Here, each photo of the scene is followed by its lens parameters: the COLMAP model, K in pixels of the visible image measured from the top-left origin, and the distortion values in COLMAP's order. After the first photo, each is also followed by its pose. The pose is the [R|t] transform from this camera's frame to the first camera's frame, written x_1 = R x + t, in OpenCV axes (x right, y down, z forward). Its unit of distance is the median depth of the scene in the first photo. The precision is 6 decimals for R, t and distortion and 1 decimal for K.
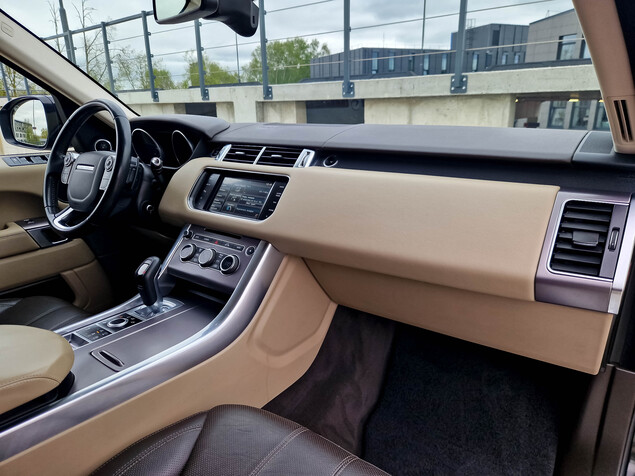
lens RADIAL K [[422.7, 0, 314.9], [0, 422.7, 235.2], [0, 0, 1]] dist [0.038442, -0.000232]
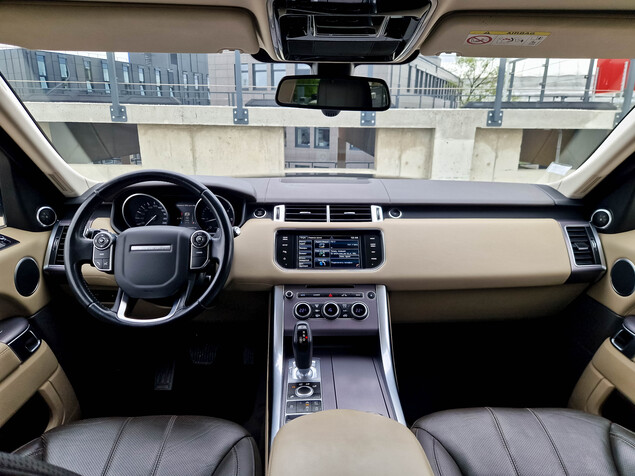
lens RADIAL K [[422.7, 0, 303.3], [0, 422.7, 240.2], [0, 0, 1]] dist [0.038442, -0.000232]
pose [[0.776733, -0.149189, 0.611905, -0.261141], [0.158136, 0.986614, 0.039813, -0.050287], [-0.609654, 0.065841, 0.789928, 0.039515]]
